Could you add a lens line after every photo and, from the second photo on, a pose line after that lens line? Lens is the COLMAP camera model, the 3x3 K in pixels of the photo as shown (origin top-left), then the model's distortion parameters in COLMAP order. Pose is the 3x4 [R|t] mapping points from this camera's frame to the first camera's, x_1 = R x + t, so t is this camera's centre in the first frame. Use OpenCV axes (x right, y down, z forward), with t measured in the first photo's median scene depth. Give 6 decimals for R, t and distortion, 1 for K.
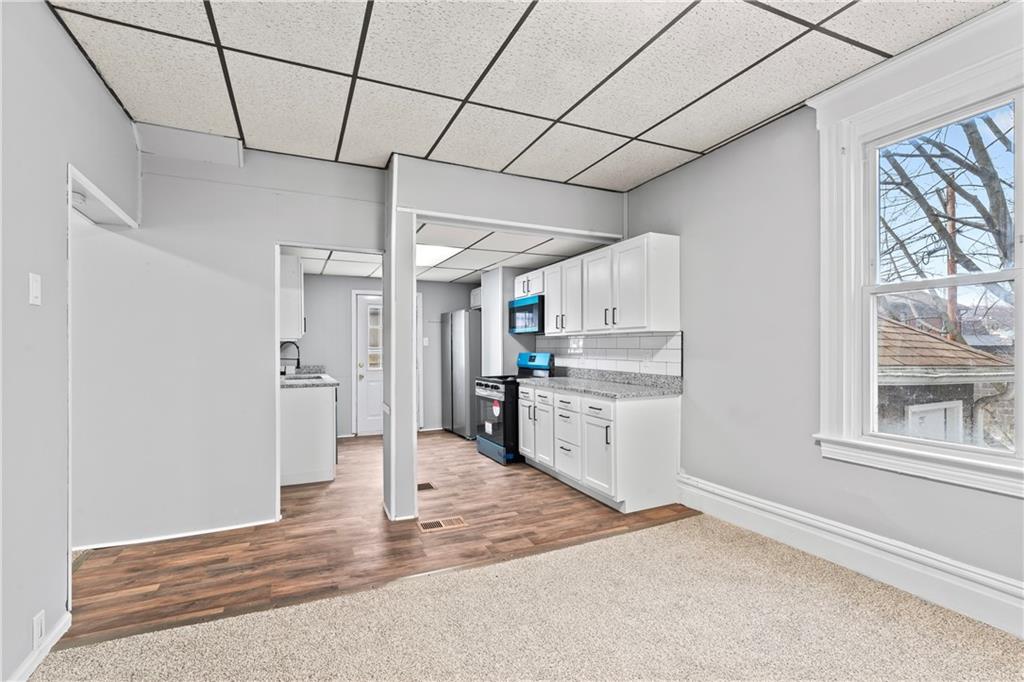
lens RADIAL K [[465.0, 0, 508.9], [0, 465.0, 357.8], [0, 0, 1]] dist [0.065466, -0.000086]
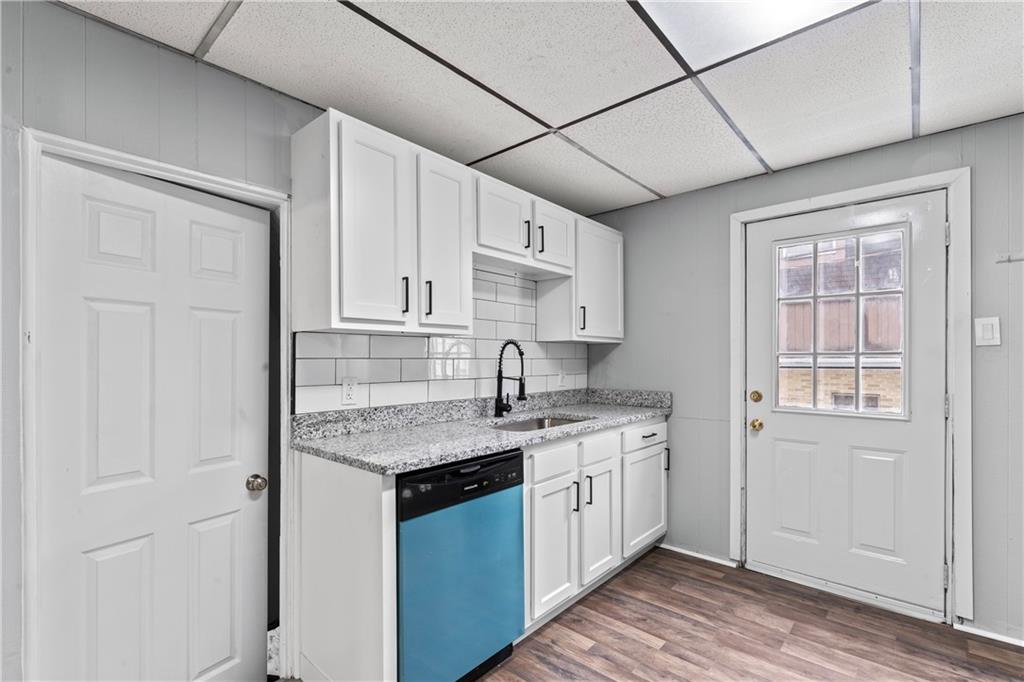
lens RADIAL K [[465.0, 0, 508.9], [0, 465.0, 357.8], [0, 0, 1]] dist [0.065466, -0.000086]
pose [[0.404626, 0.017418, -0.914316, -0.028255], [-0.021805, 0.999718, 0.009395, -0.017823], [0.914222, 0.016136, 0.404892, 0.650415]]
